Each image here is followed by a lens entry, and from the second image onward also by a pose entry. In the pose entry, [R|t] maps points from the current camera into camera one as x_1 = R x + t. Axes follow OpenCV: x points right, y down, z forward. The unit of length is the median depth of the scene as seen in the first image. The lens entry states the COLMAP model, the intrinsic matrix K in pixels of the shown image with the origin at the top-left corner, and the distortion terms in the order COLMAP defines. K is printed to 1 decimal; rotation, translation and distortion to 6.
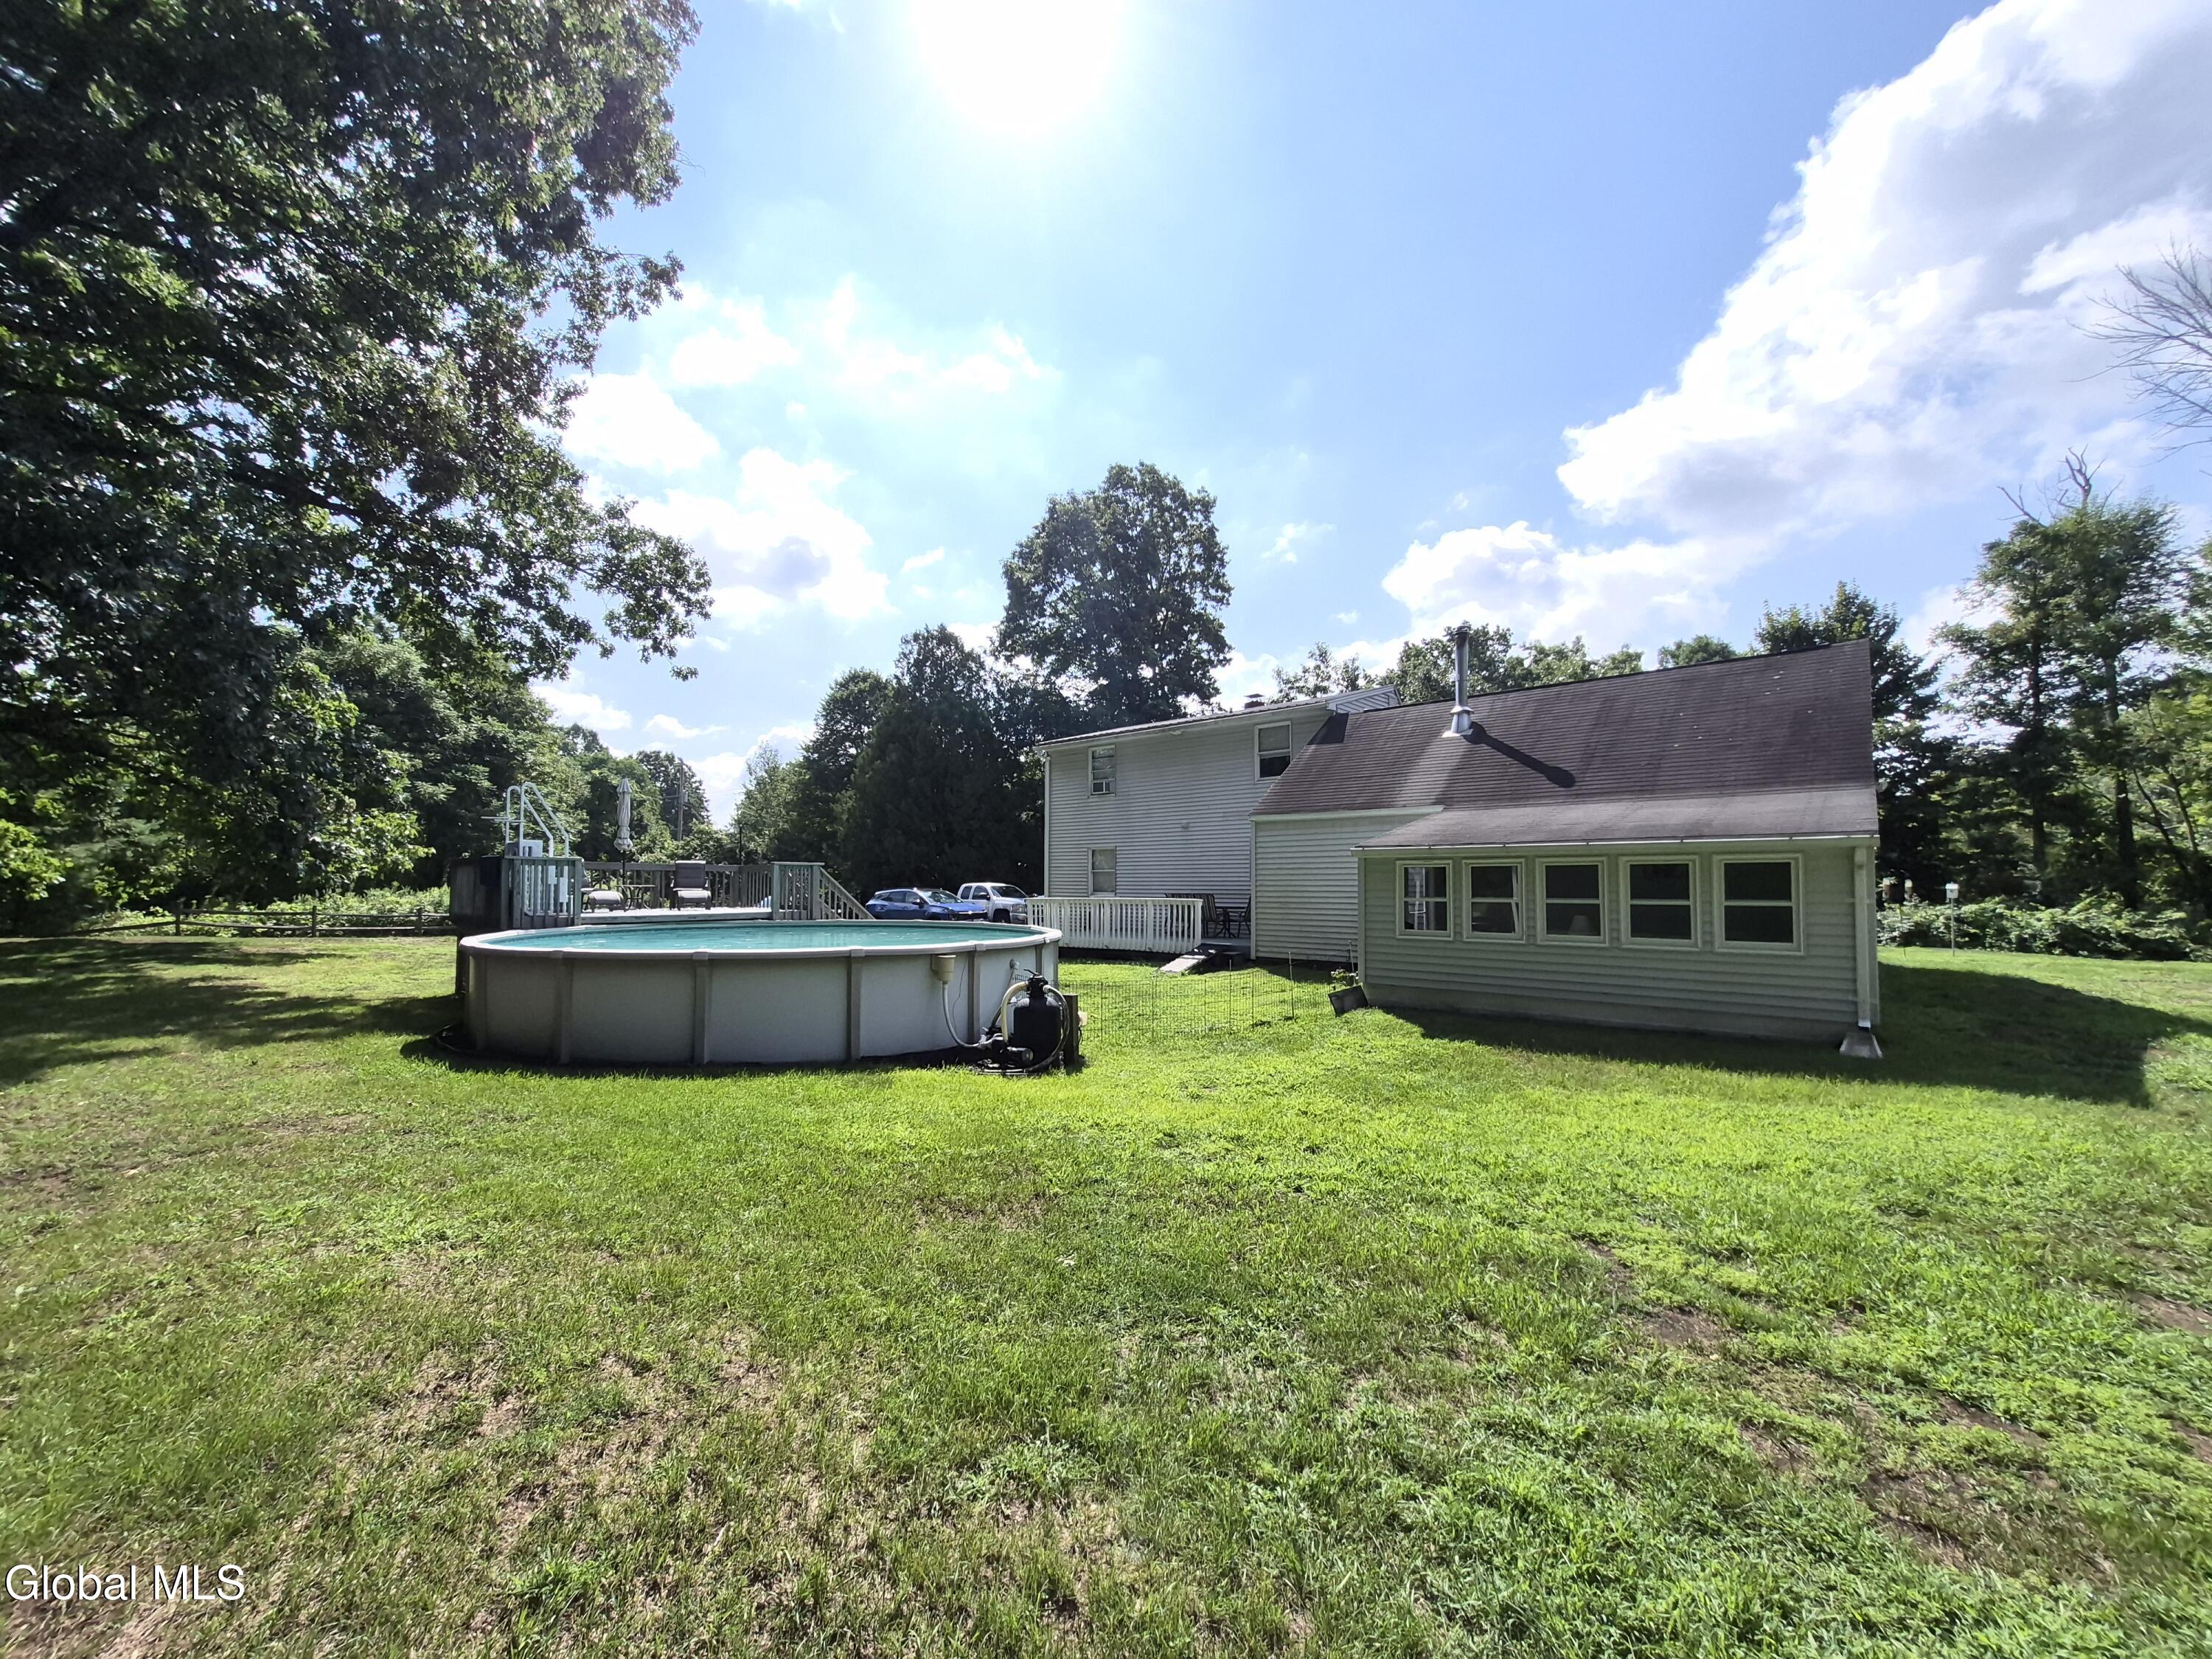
lens RADIAL K [[891.2, 0, 1105.6], [0, 891.2, 843.5], [0, 0, 1]] dist [0.002896, 0.000278]
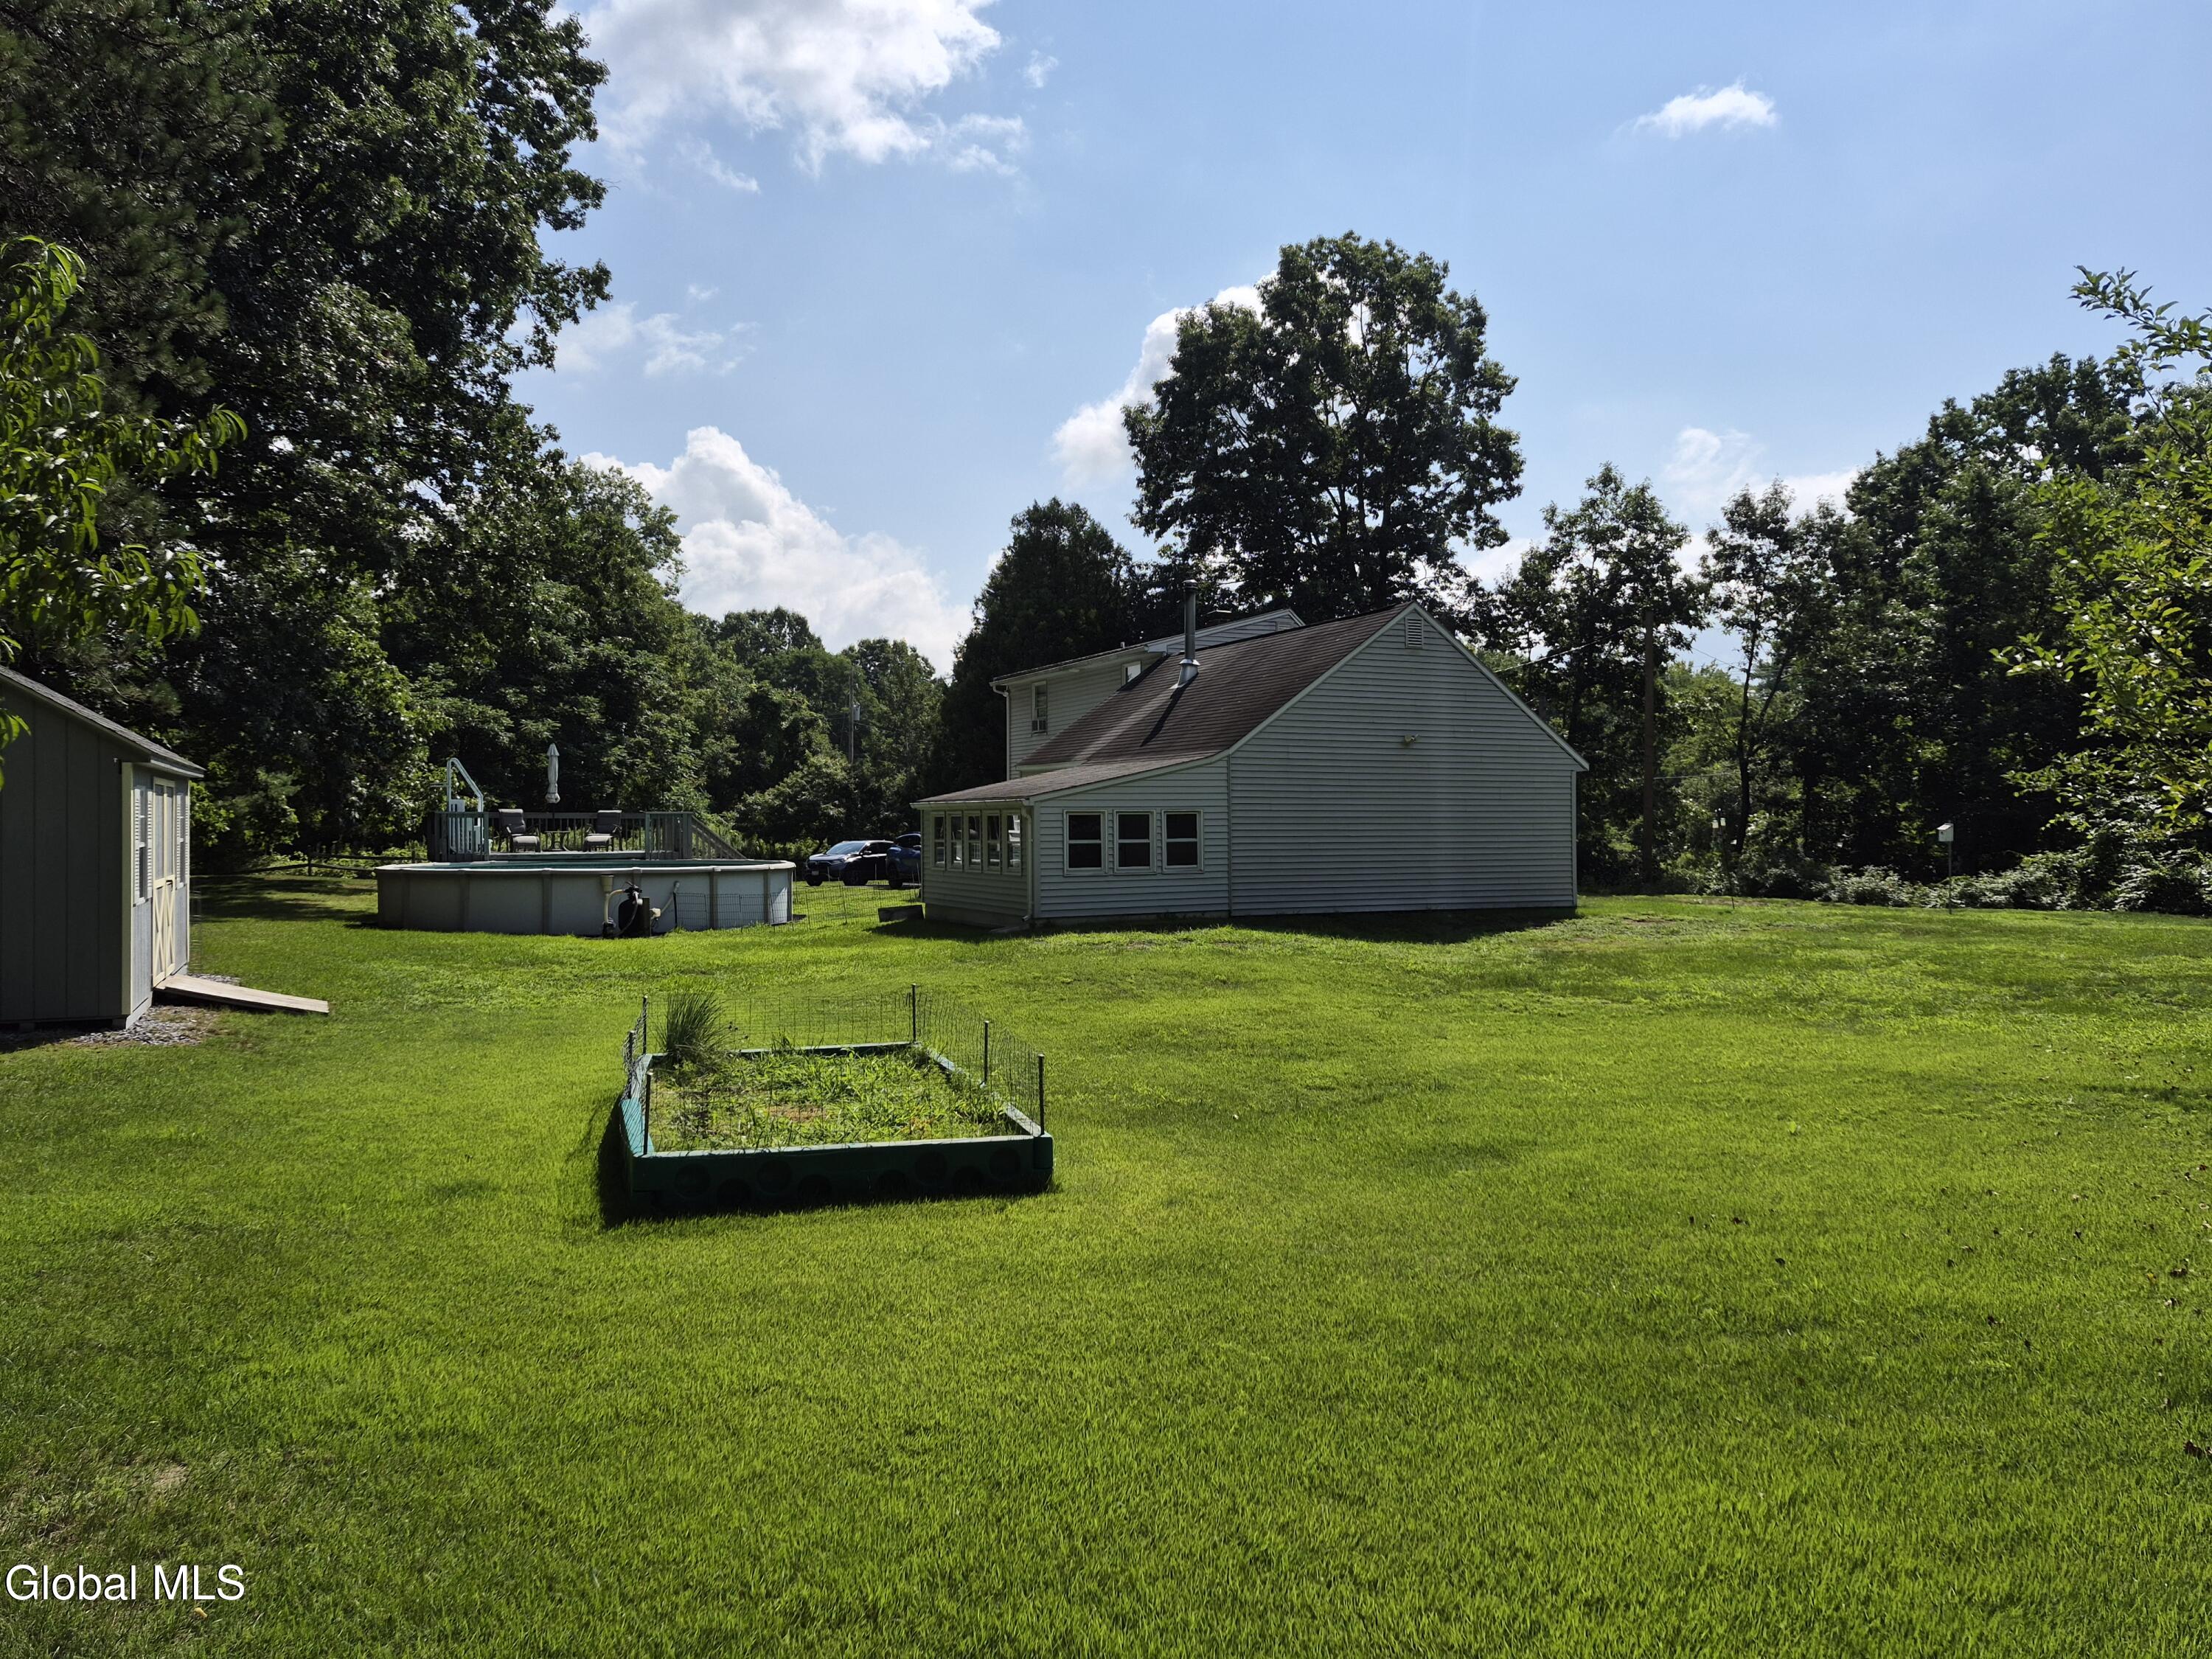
lens RADIAL K [[1484.5, 0, 1106.2], [0, 1484.5, 831.4], [0, 0, 1]] dist [0.039991, -0.000532]
pose [[0.937958, -0.005404, -0.346706, 0.346898], [0.023511, 0.998569, 0.048040, -0.013355], [0.345950, -0.053211, 0.936743, -0.263045]]
